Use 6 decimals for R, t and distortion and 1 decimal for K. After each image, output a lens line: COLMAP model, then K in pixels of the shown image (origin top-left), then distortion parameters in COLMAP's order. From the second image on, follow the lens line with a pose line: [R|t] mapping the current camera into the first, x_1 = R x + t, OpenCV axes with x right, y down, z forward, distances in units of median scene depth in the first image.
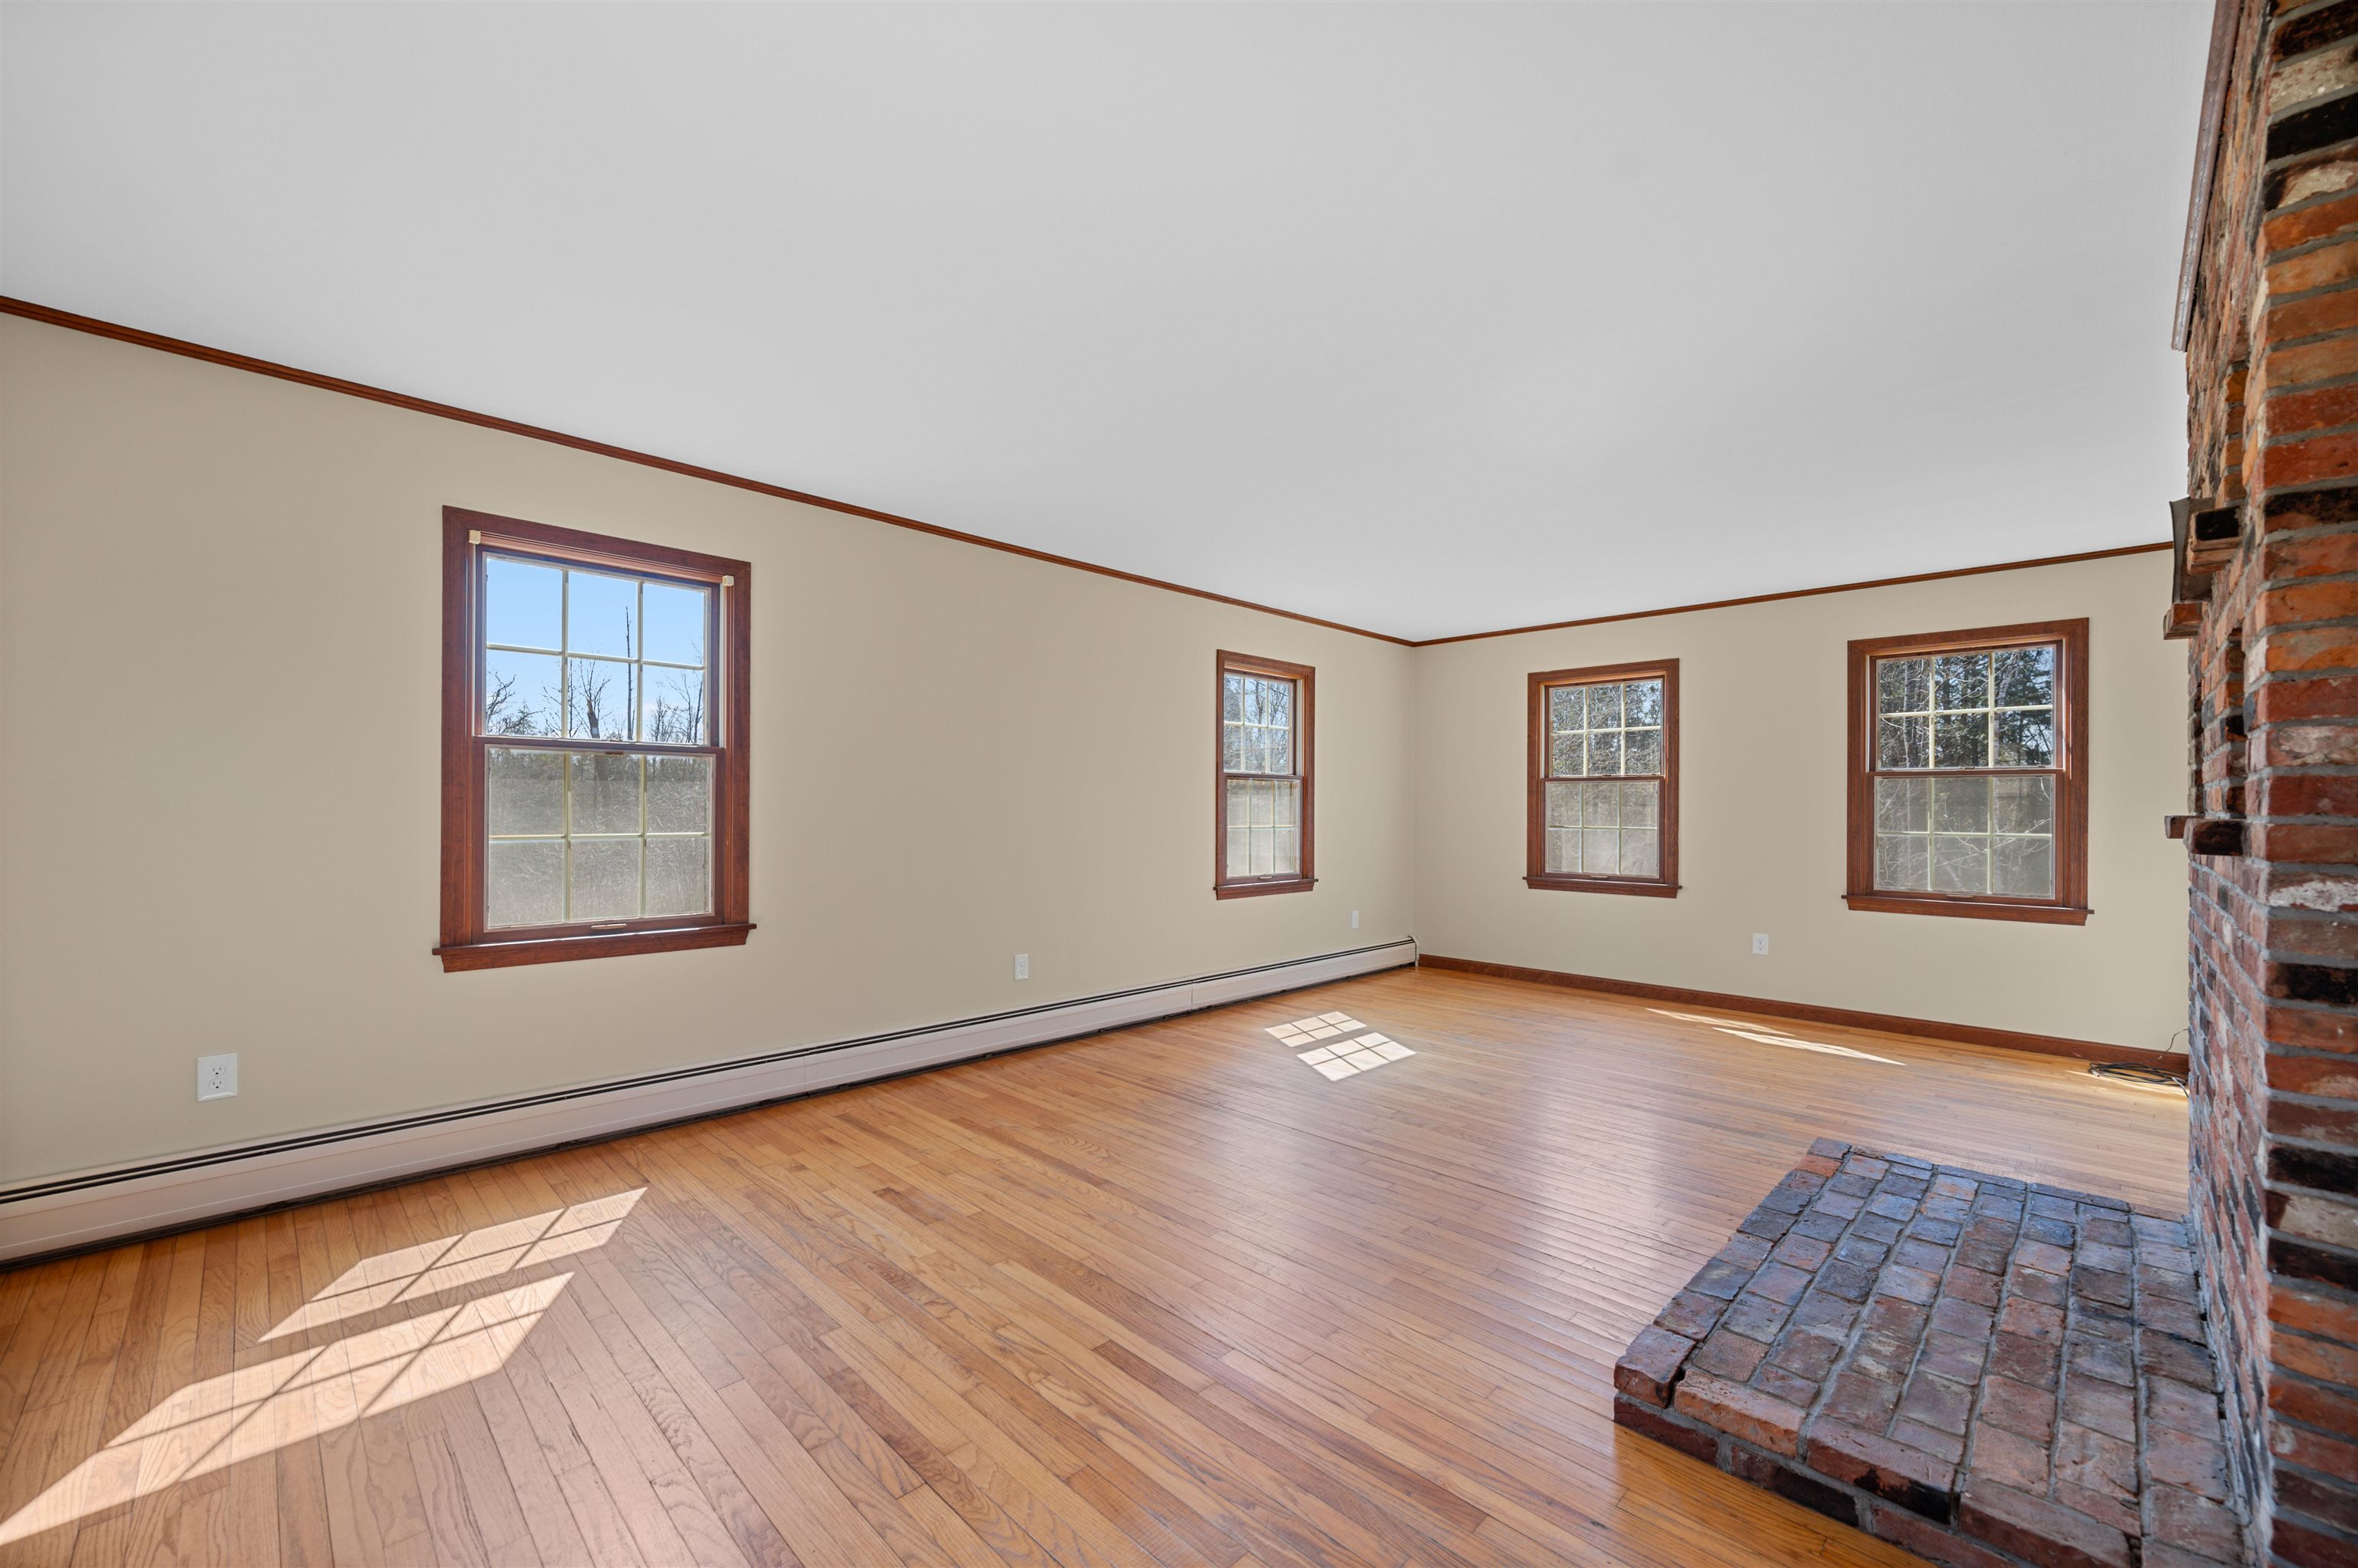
lens RADIAL K [[939.9, 0, 1158.4], [0, 939.9, 799.0], [0, 0, 1]] dist [-0.000546, -0.000771]
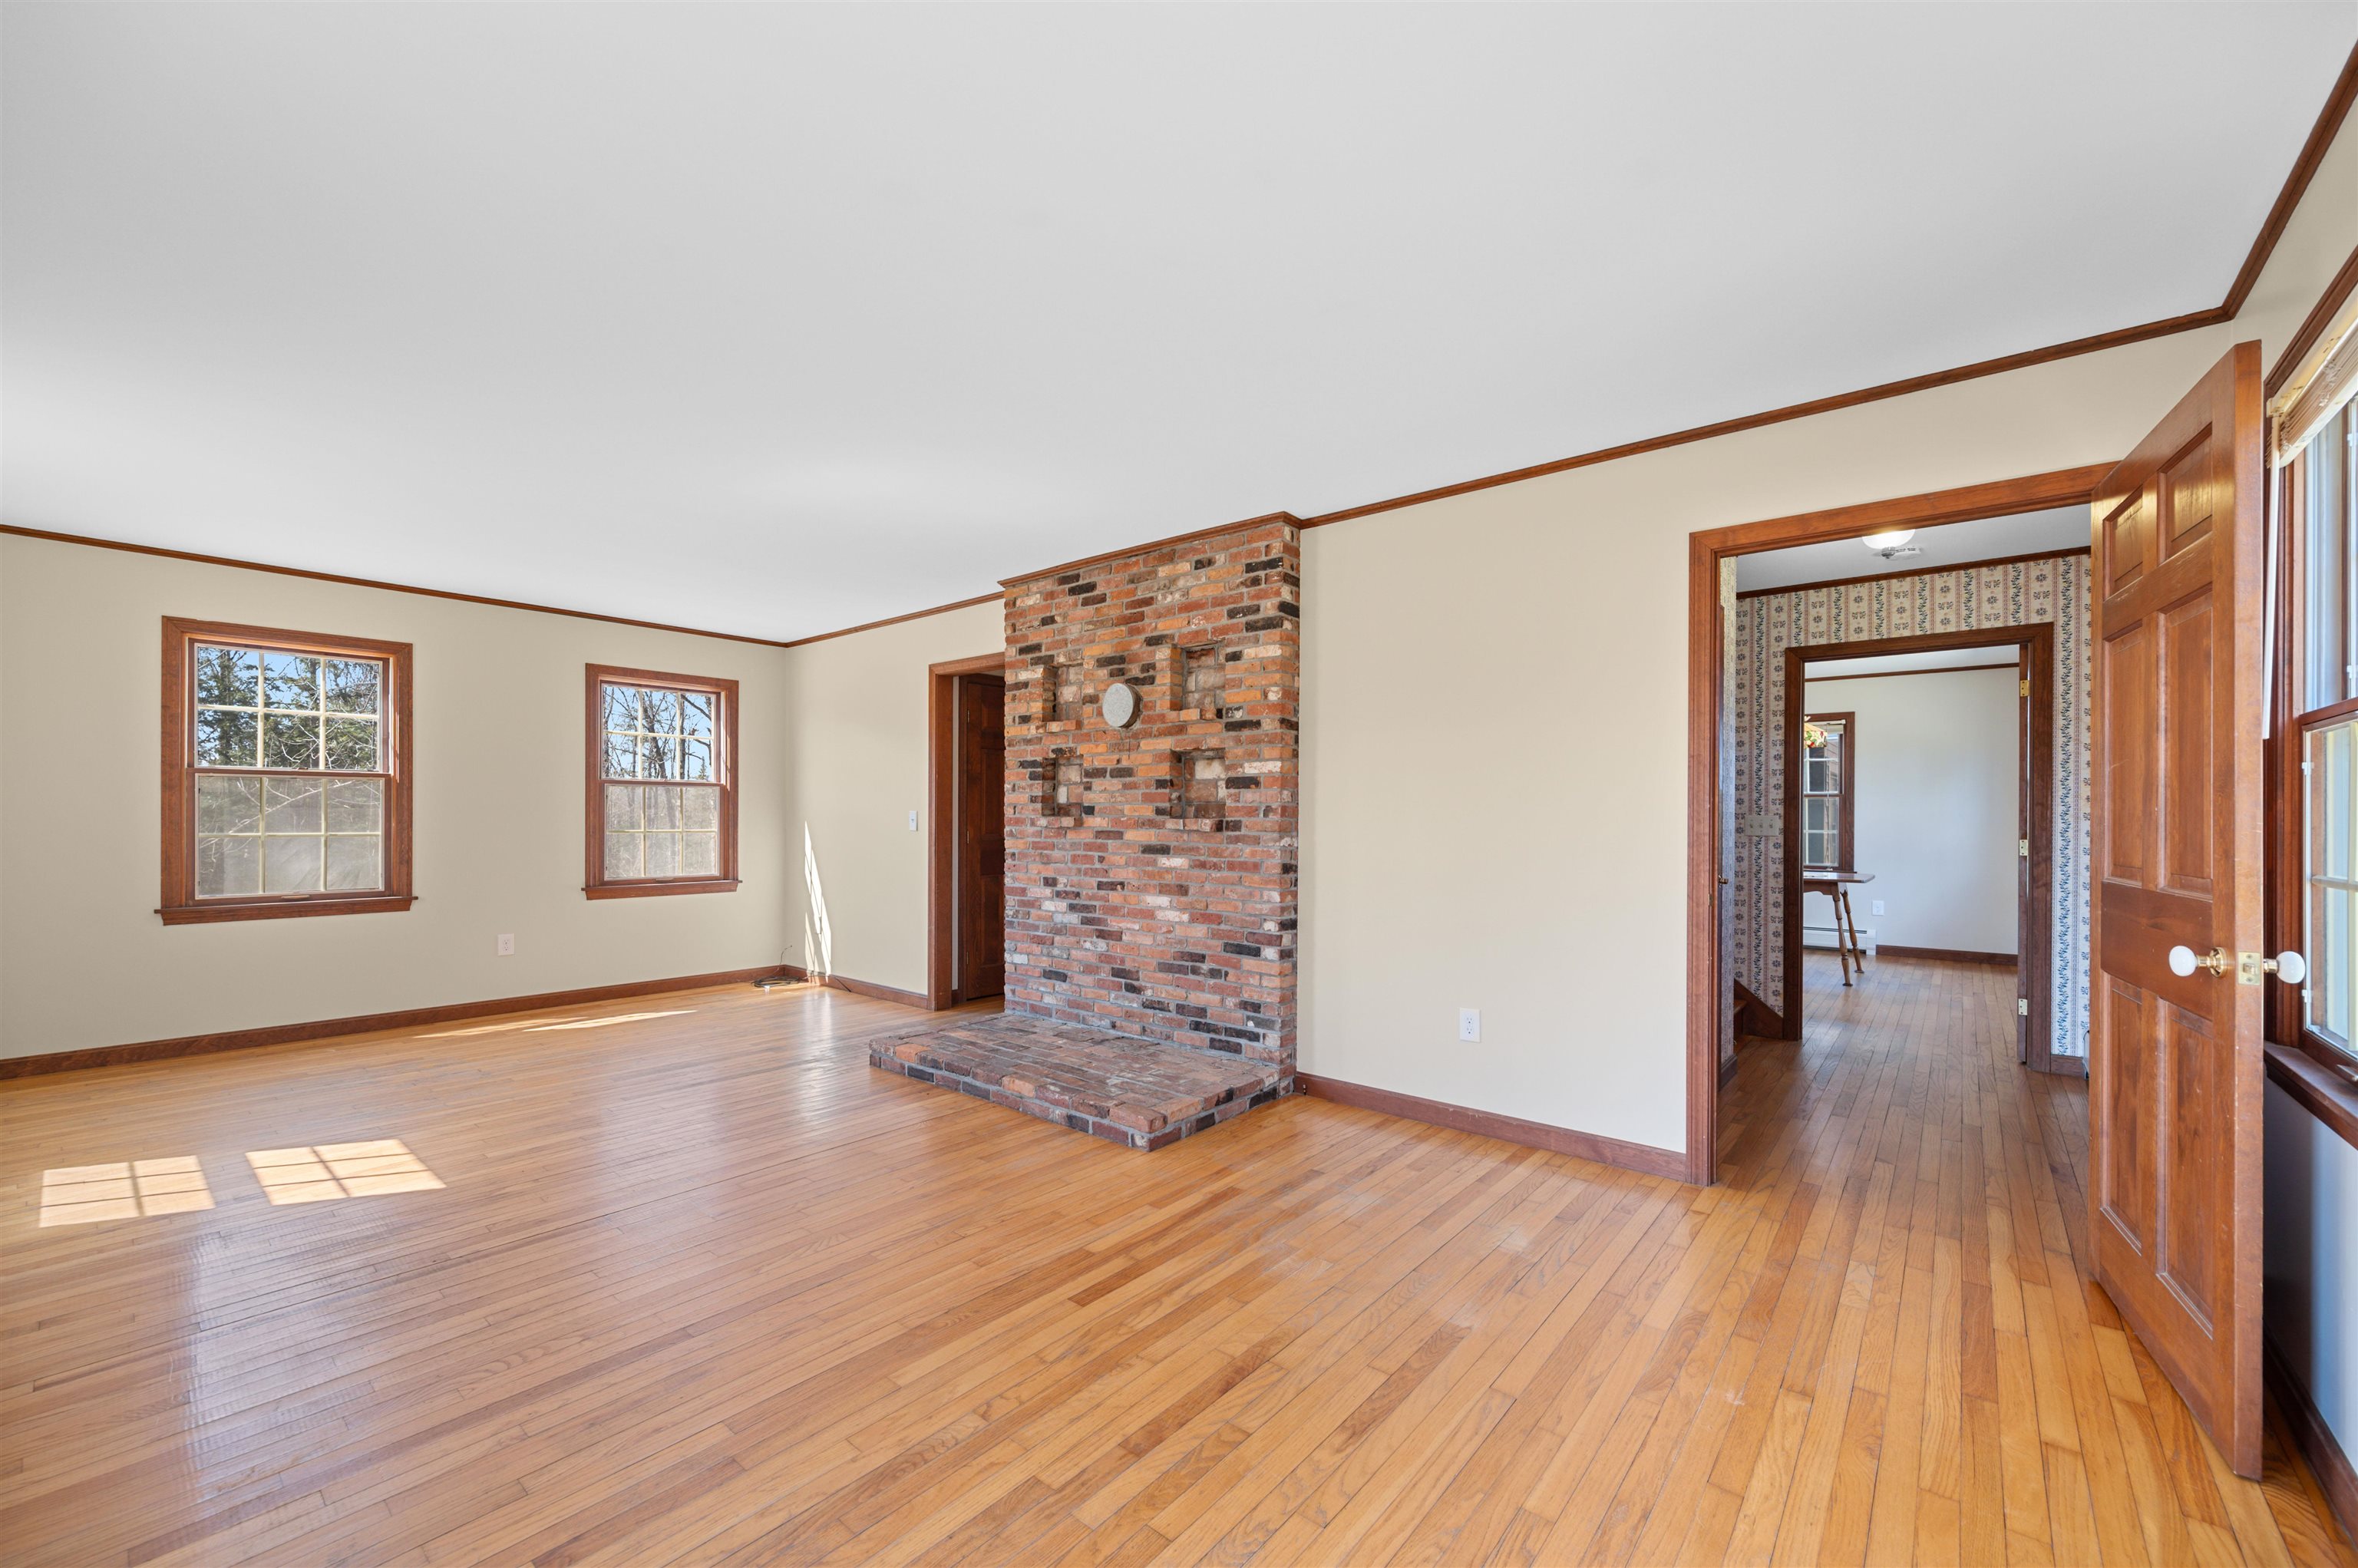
lens RADIAL K [[939.9, 0, 1182.0], [0, 939.9, 815.7], [0, 0, 1]] dist [-0.000546, -0.000771]
pose [[-0.100009, -0.007022, 0.994962, -0.514533], [-0.013245, 0.999896, 0.005726, -0.000803], [-0.994898, -0.012606, -0.100092, 0.435811]]
